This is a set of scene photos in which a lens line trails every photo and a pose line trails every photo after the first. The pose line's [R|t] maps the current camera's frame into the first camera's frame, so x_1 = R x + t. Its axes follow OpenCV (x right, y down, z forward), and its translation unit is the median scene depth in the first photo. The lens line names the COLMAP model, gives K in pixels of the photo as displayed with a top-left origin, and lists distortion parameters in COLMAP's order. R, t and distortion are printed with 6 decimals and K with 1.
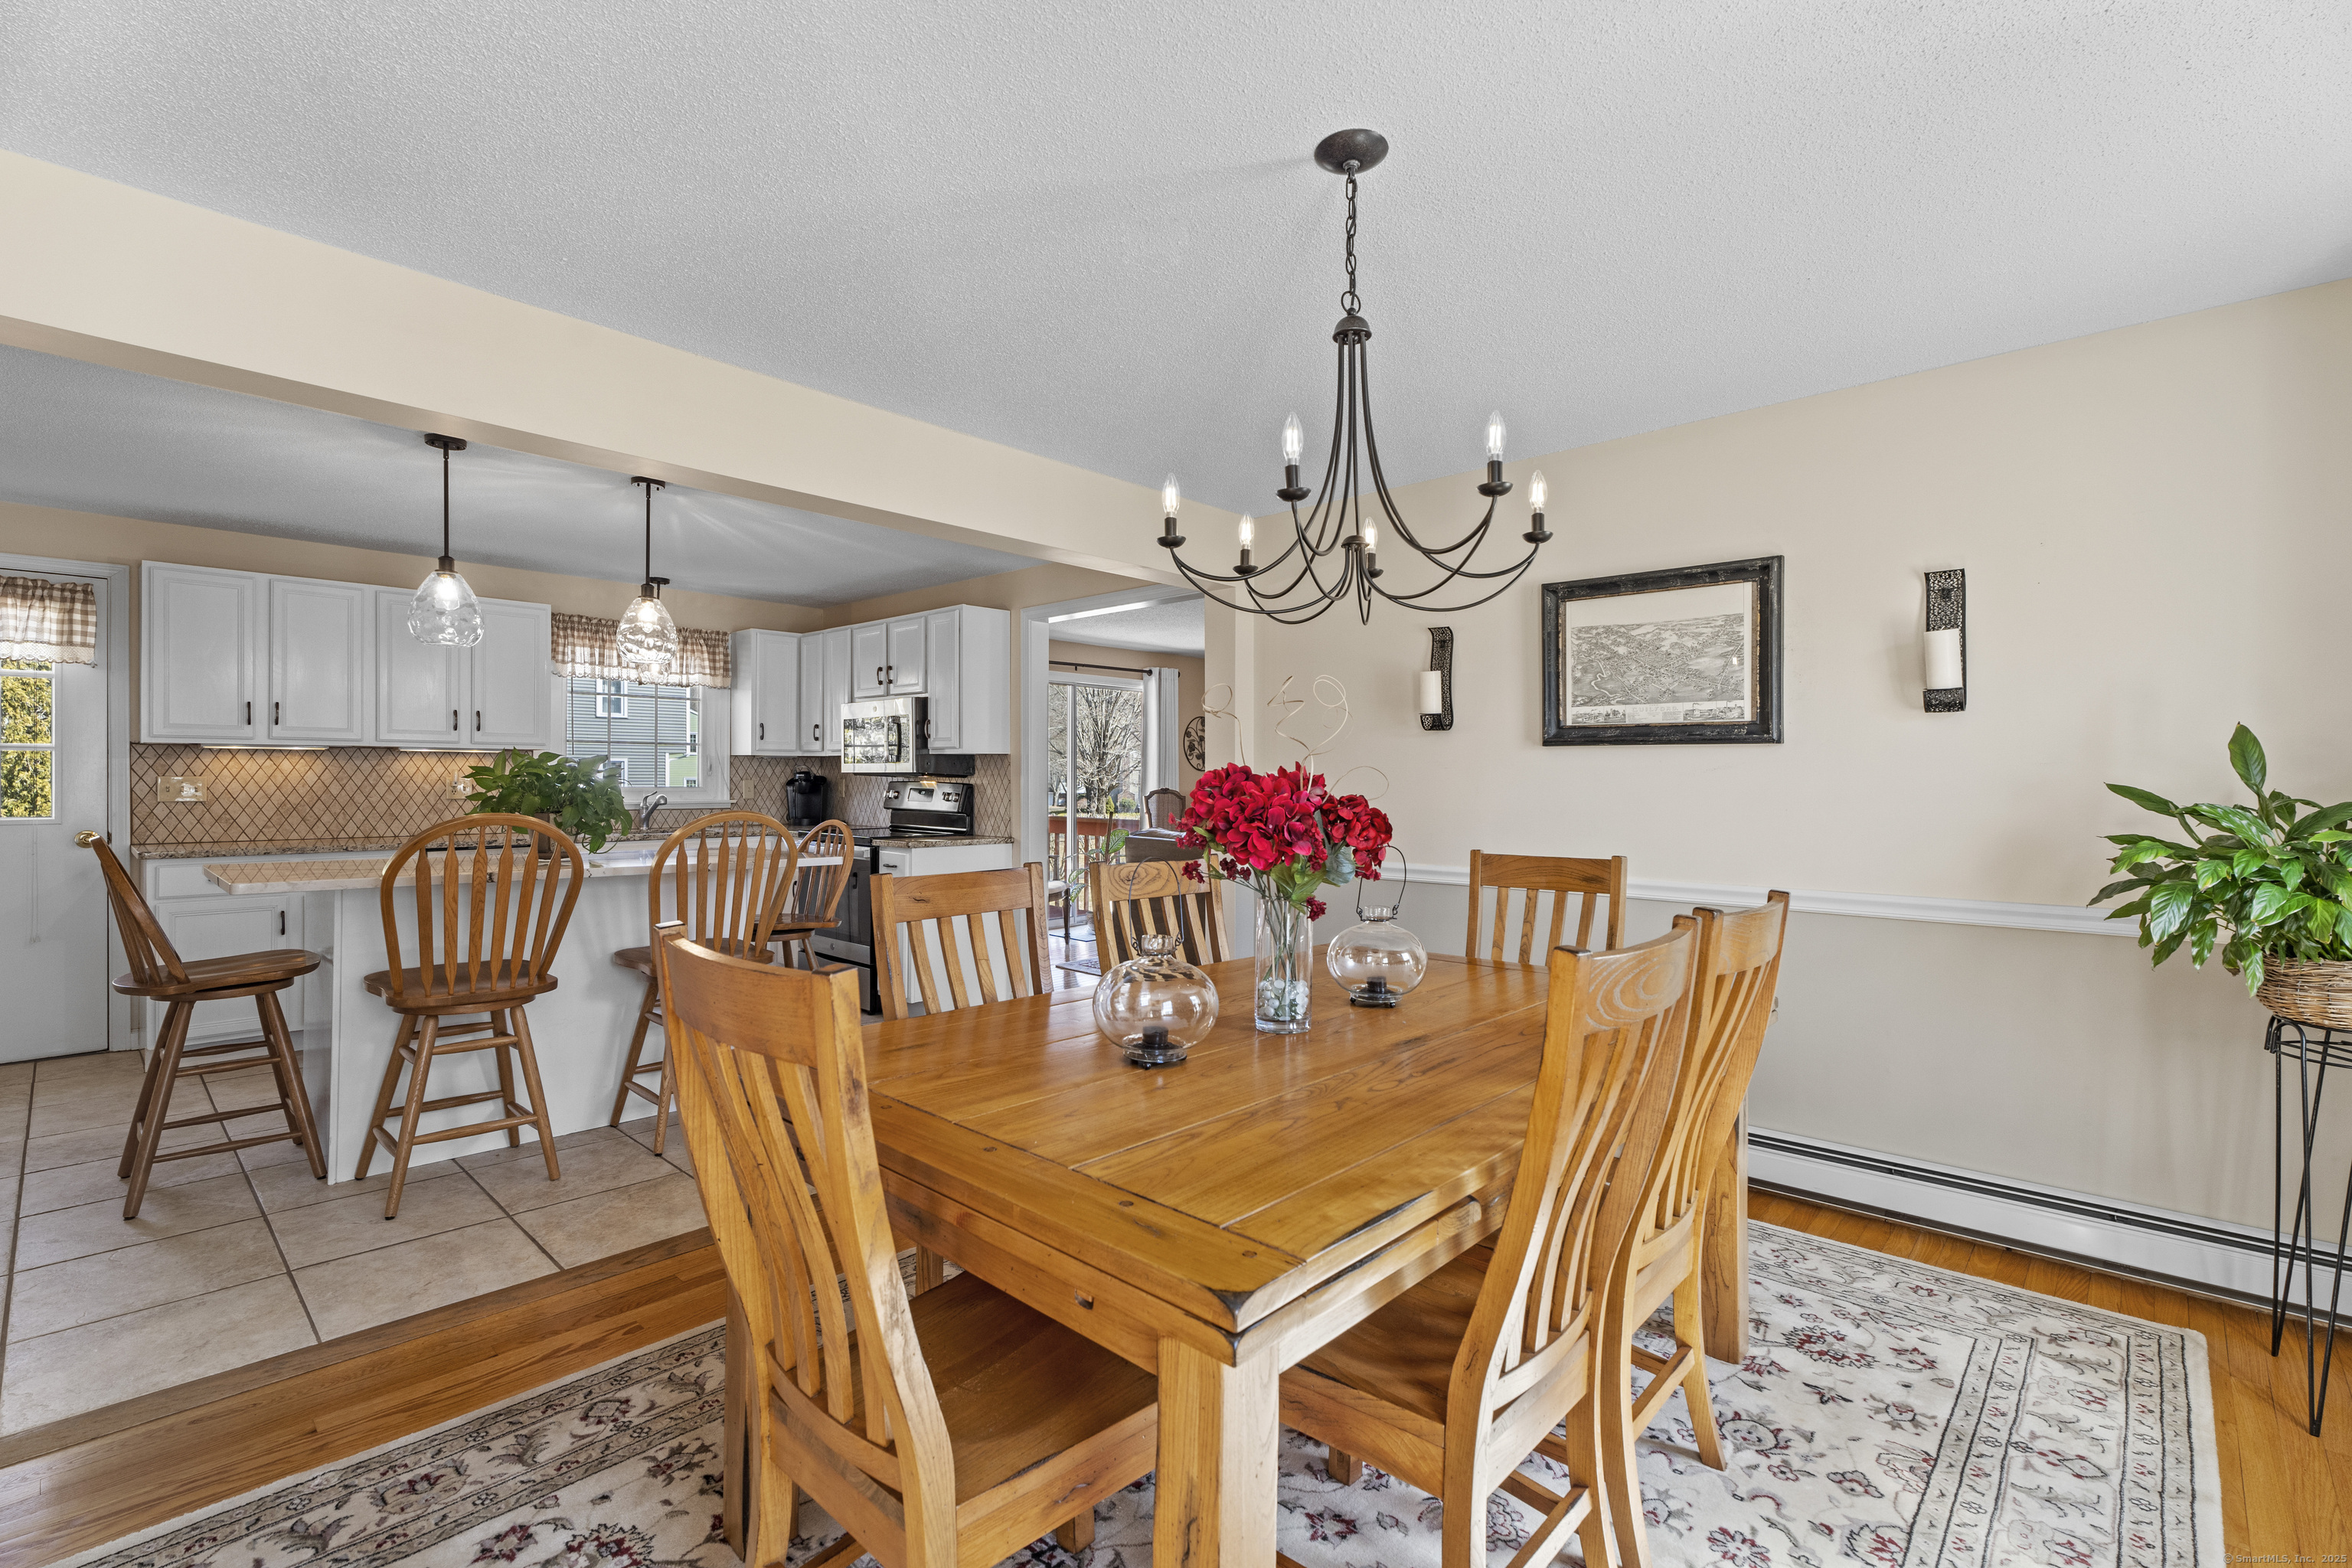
lens RADIAL K [[1039.2, 0, 1175.2], [0, 1039.2, 778.8], [0, 0, 1]] dist [0.001717, -0.000636]
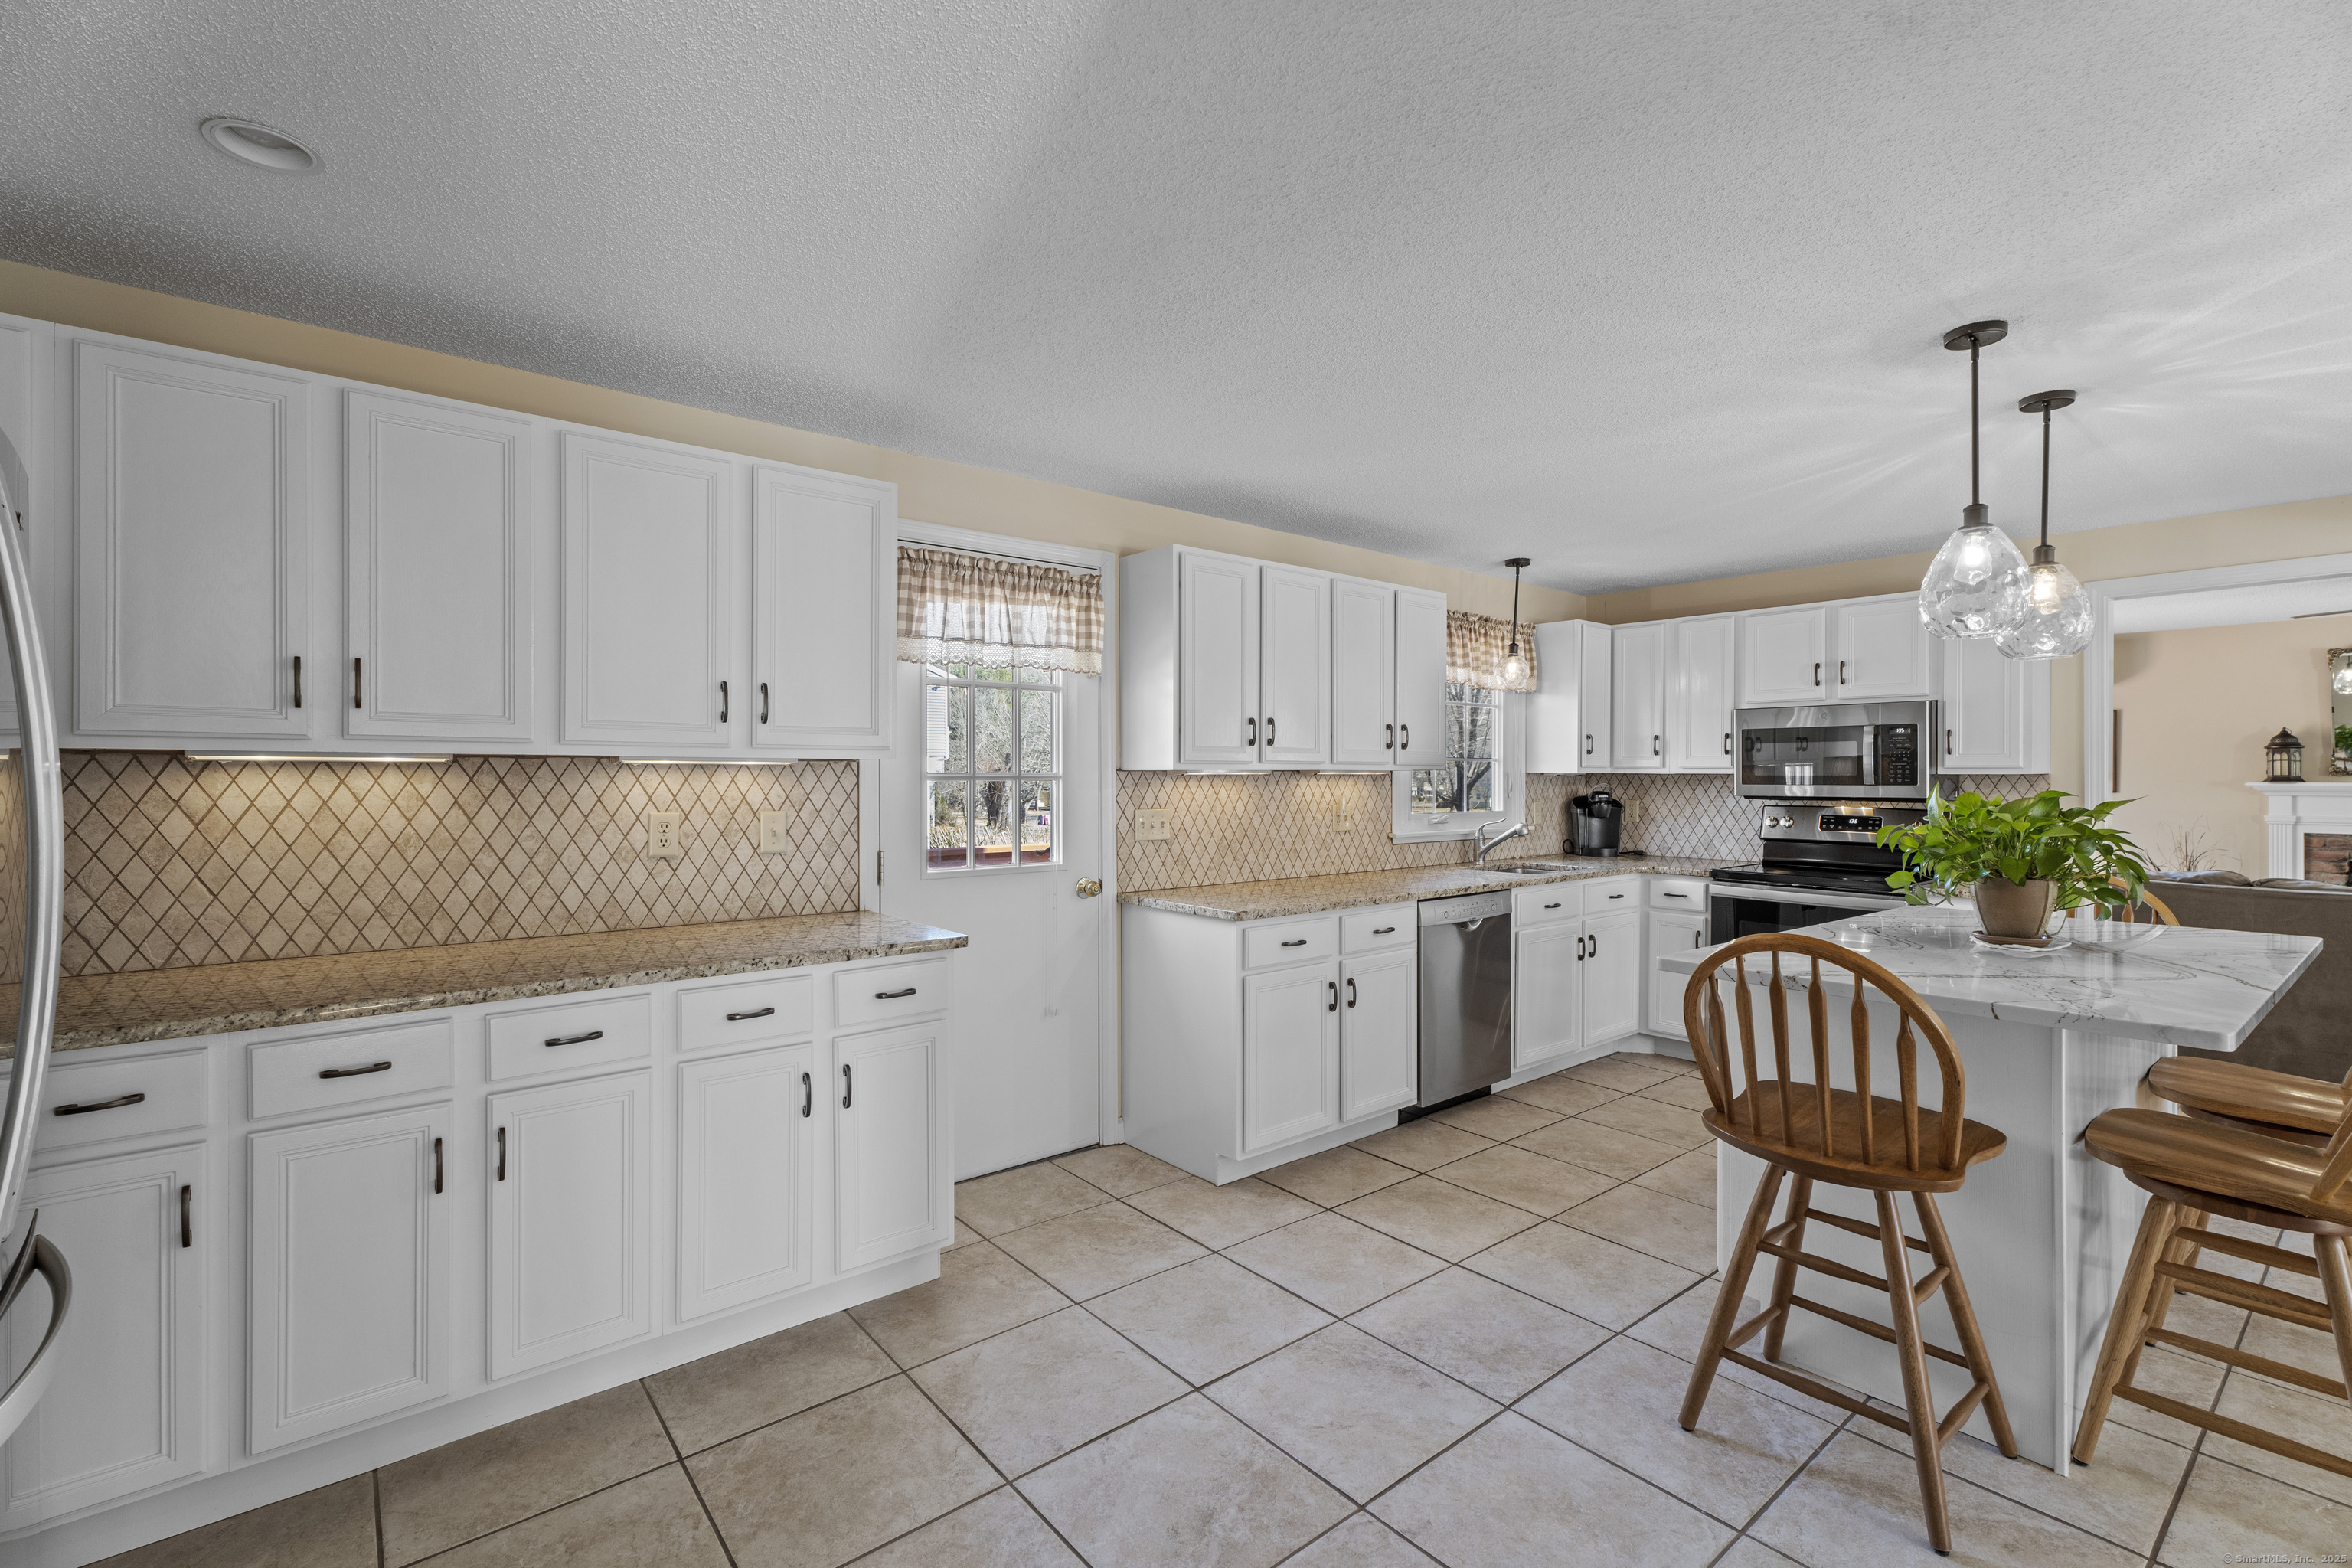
lens RADIAL K [[1035.3, 0, 1176.0], [0, 1035.3, 784.0], [0, 0, 1]] dist [0.000864, -0.000064]
pose [[0.991032, -0.001561, -0.133615, -0.877428], [0.002544, 0.999971, 0.007182, -0.029863], [0.133599, -0.007458, 0.991007, 0.205230]]
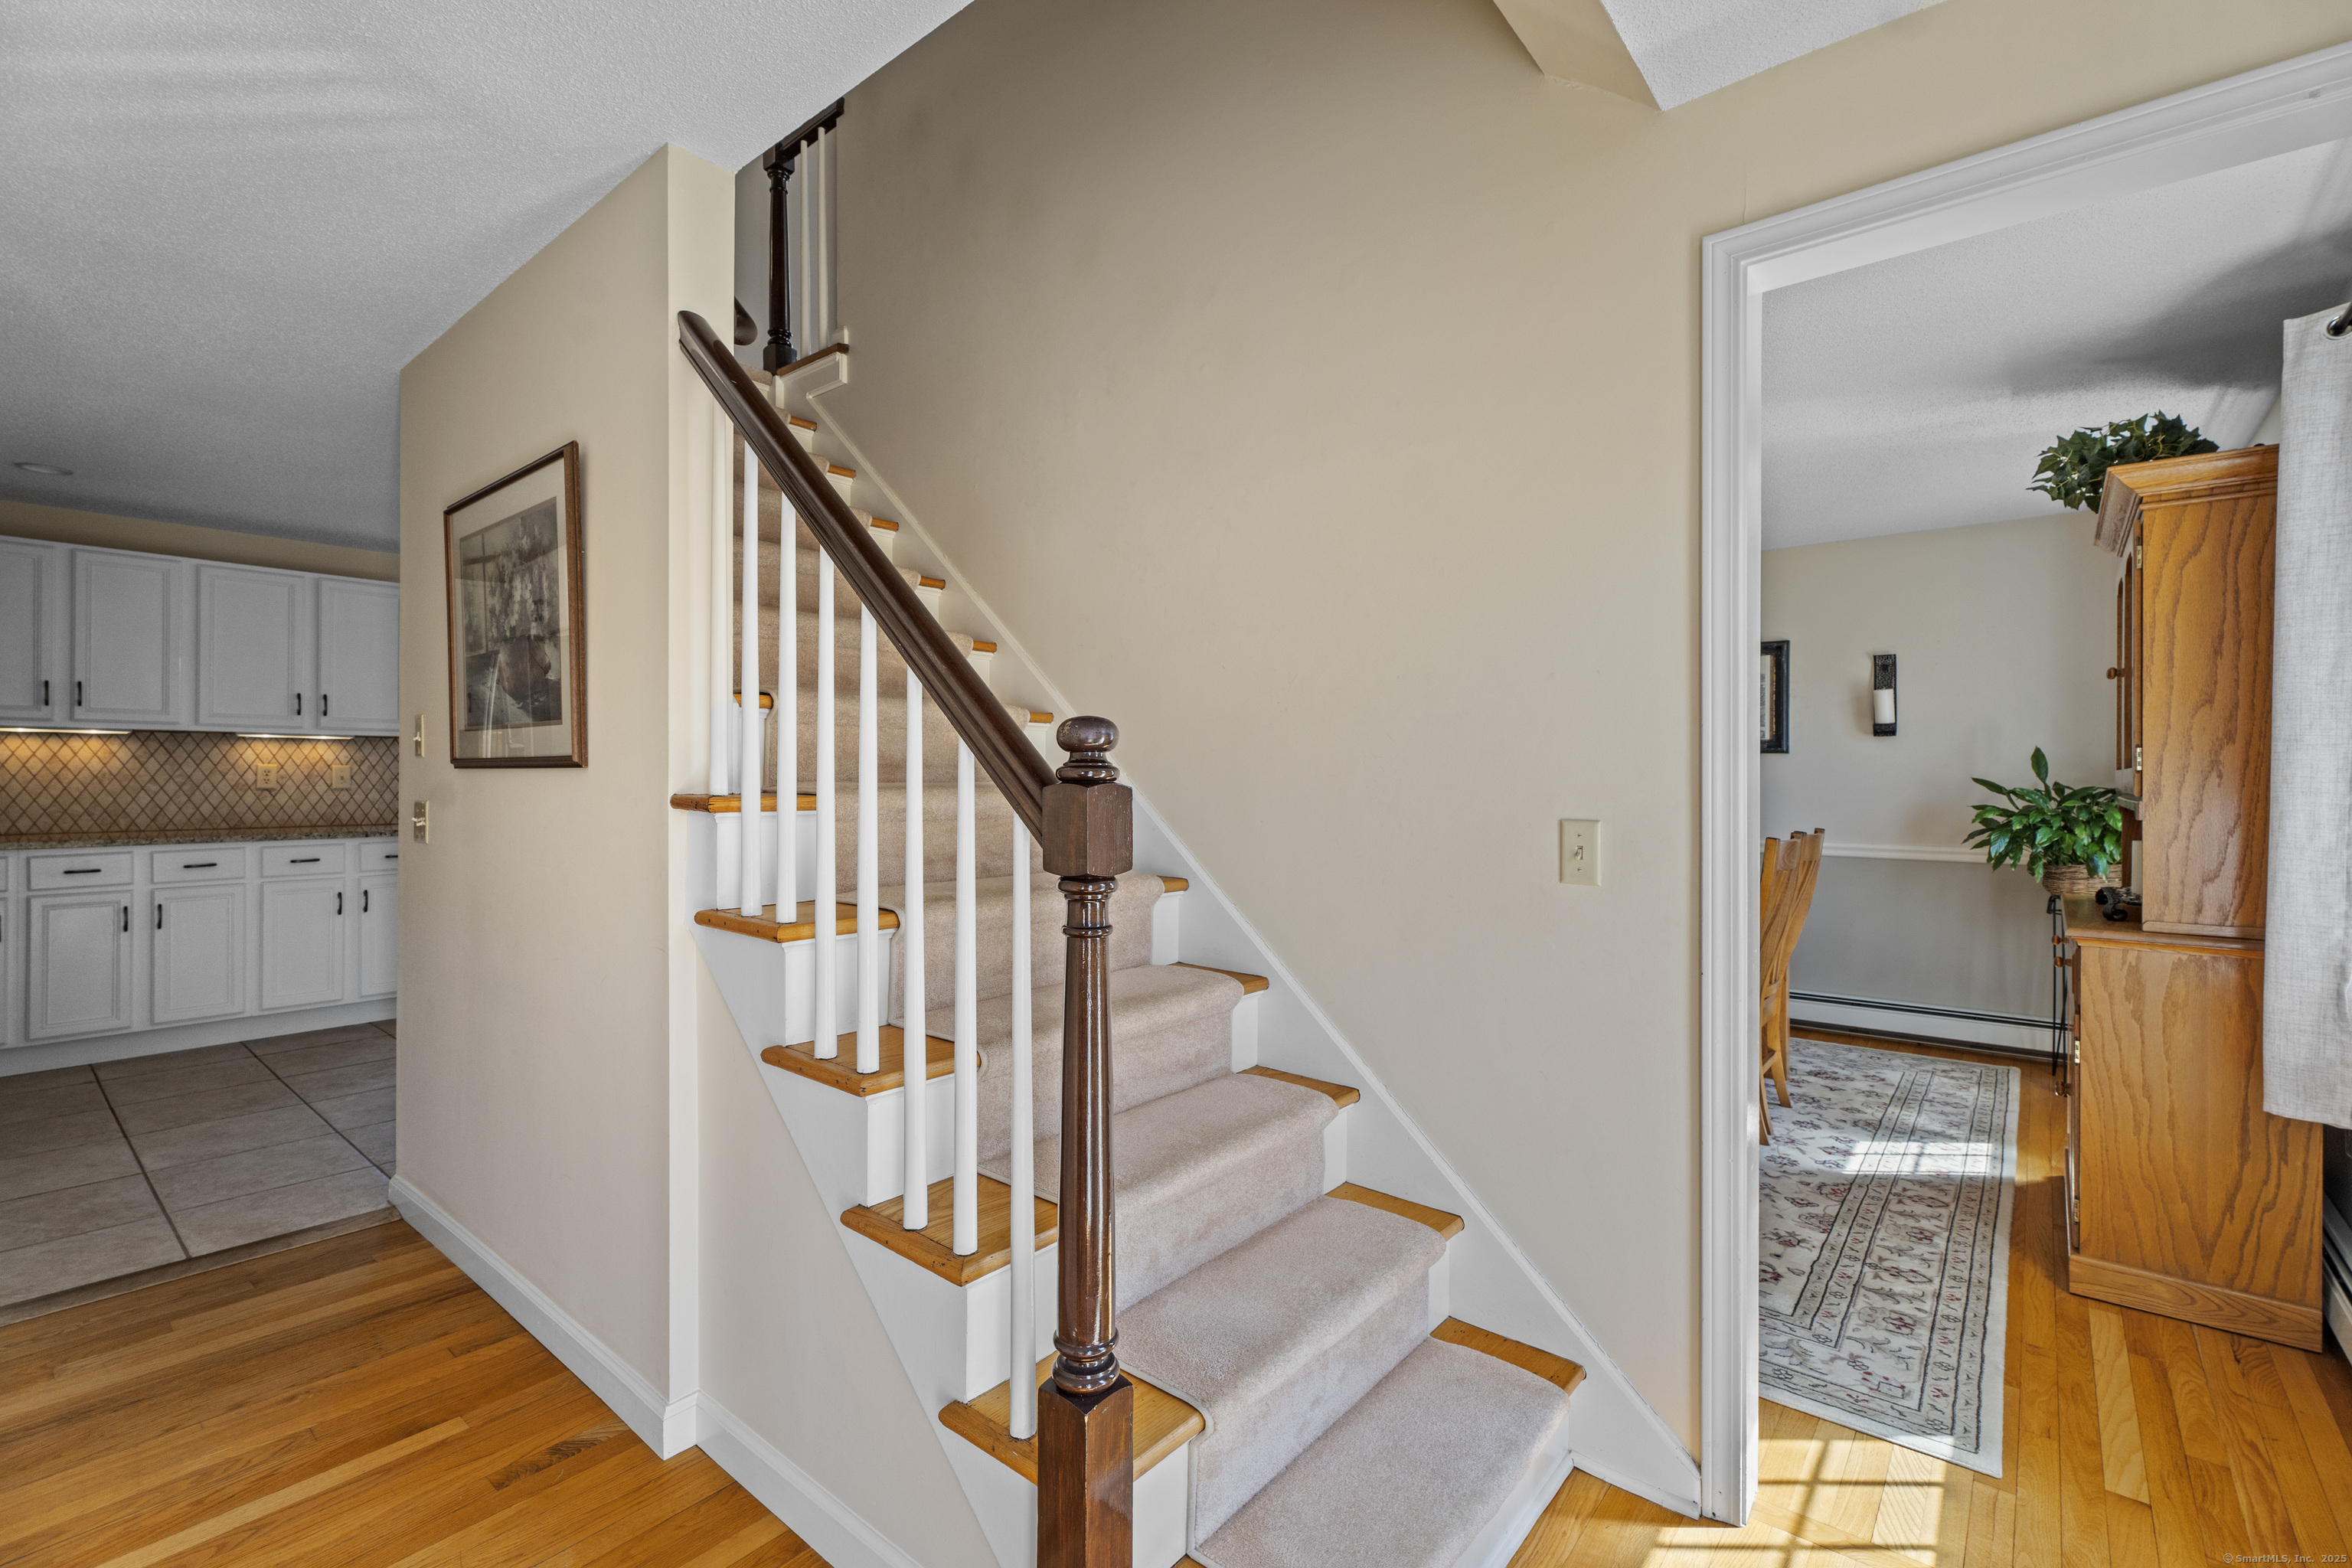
lens RADIAL K [[1026.5, 0, 1176.6], [0, 1026.5, 777.4], [0, 0, 1]] dist [0.011508, -0.007861]
pose [[0.998093, 0.001316, 0.061713, -0.342680], [-0.001555, 0.999991, 0.003830, -0.000313], [-0.061708, -0.003919, 0.998087, -0.404538]]
